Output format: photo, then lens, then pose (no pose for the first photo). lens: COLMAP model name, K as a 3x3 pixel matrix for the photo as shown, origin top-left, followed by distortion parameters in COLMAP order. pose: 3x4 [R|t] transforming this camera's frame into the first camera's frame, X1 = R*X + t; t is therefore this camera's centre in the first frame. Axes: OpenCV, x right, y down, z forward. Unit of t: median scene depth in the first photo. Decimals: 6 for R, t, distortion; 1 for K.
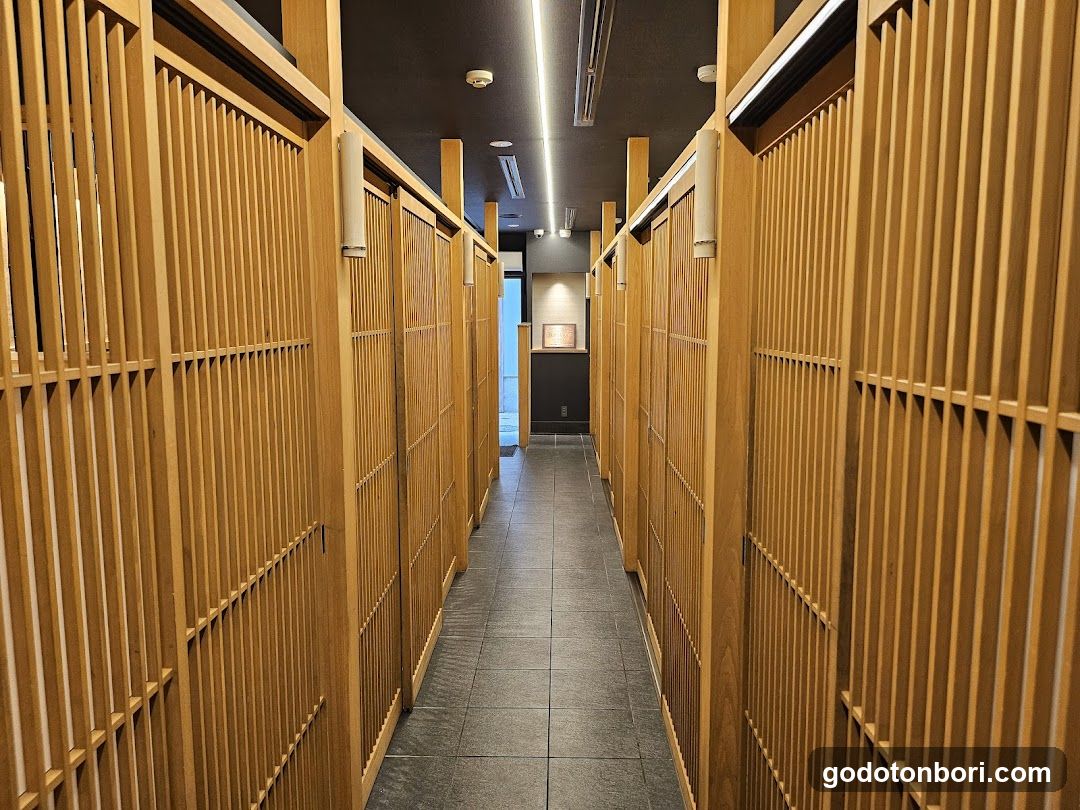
lens RADIAL K [[799.1, 0, 539.4], [0, 799.1, 405.8], [0, 0, 1]] dist [-0.008884, -0.001025]
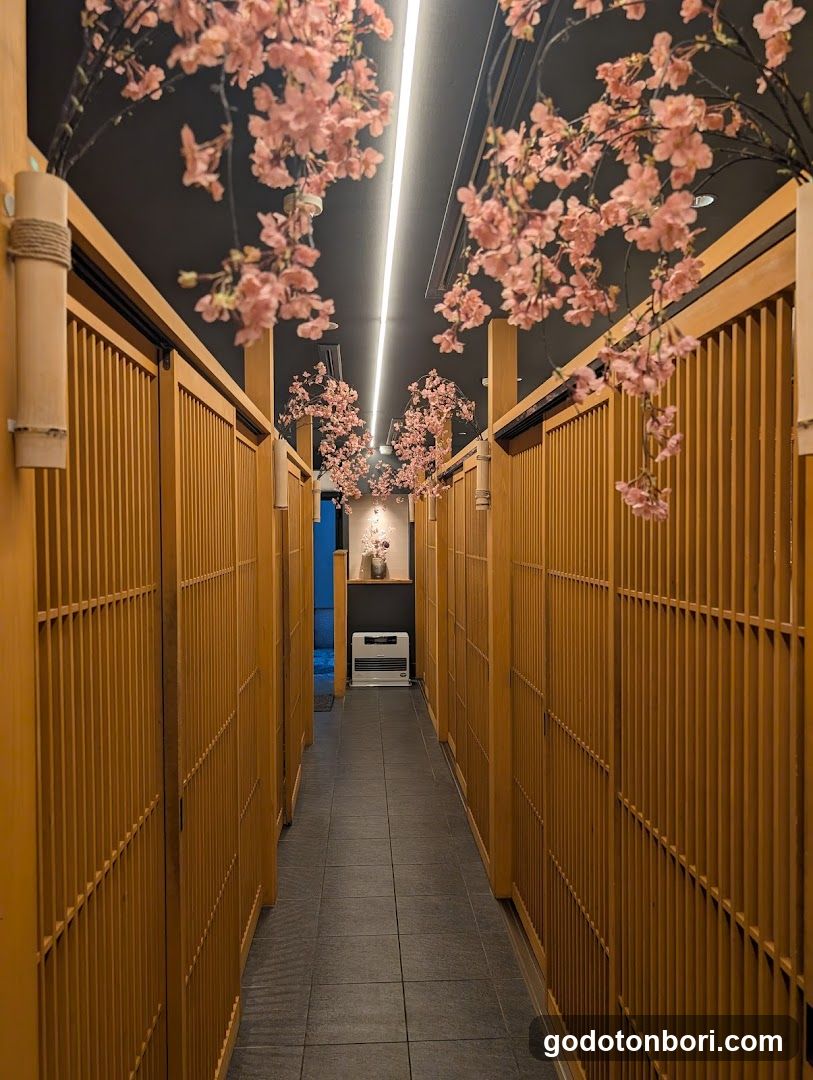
lens RADIAL K [[774.6, 0, 407.5], [0, 774.6, 541.8], [0, 0, 1]] dist [-0.002622, -0.001764]
pose [[0.996352, -0.003416, 0.085267, -0.033931], [0.012287, 0.994530, -0.103726, -0.046273], [-0.084446, 0.104395, 0.990944, 0.291596]]
